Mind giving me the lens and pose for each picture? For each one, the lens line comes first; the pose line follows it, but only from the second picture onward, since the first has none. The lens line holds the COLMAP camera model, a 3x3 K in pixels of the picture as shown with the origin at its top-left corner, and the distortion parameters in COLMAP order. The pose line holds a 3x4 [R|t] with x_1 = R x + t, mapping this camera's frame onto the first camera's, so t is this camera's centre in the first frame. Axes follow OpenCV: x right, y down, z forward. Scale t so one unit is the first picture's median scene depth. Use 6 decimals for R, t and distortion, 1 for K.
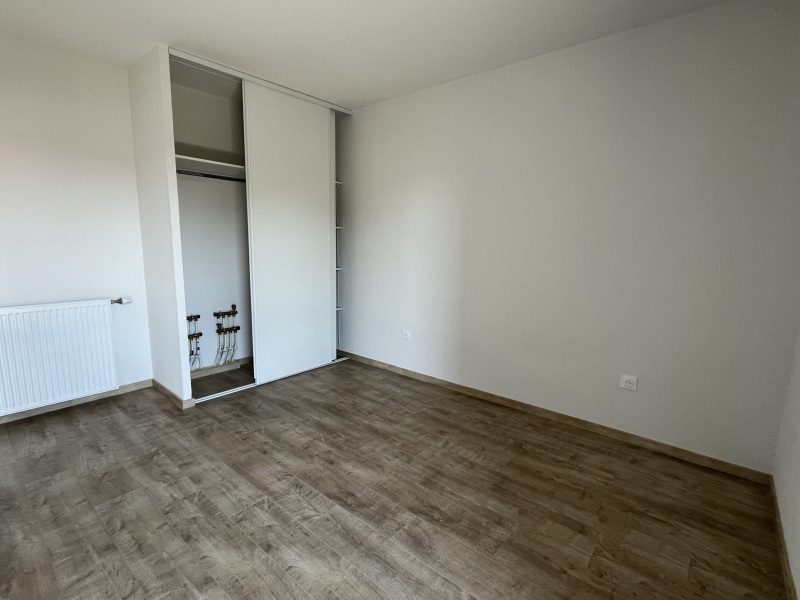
lens RADIAL K [[391.6, 0, 398.7], [0, 391.6, 296.4], [0, 0, 1]] dist [-0.001663, 0.000085]
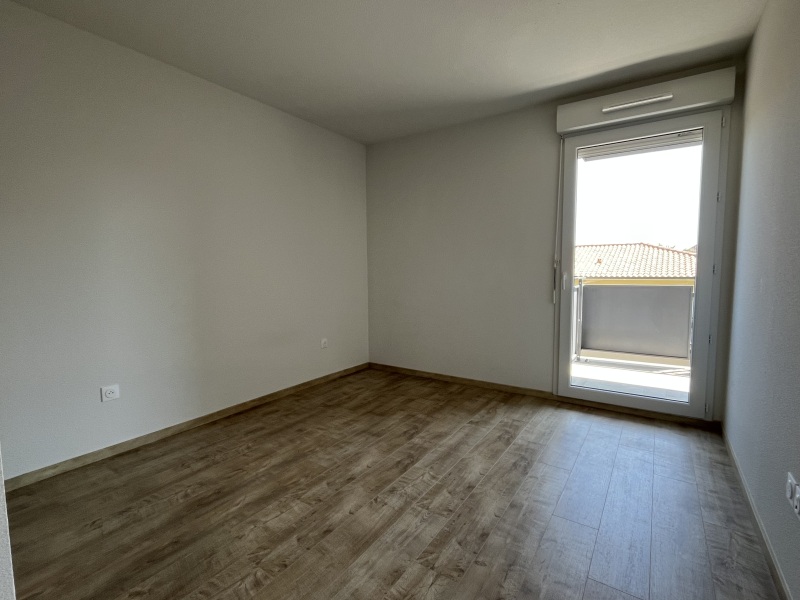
lens RADIAL K [[391.6, 0, 397.2], [0, 391.6, 302.1], [0, 0, 1]] dist [-0.001663, 0.000085]
pose [[-0.118208, -0.098737, 0.988068, -1.088308], [0.147431, 0.982270, 0.115796, -0.091997], [-0.981983, 0.159360, -0.101555, 0.921134]]
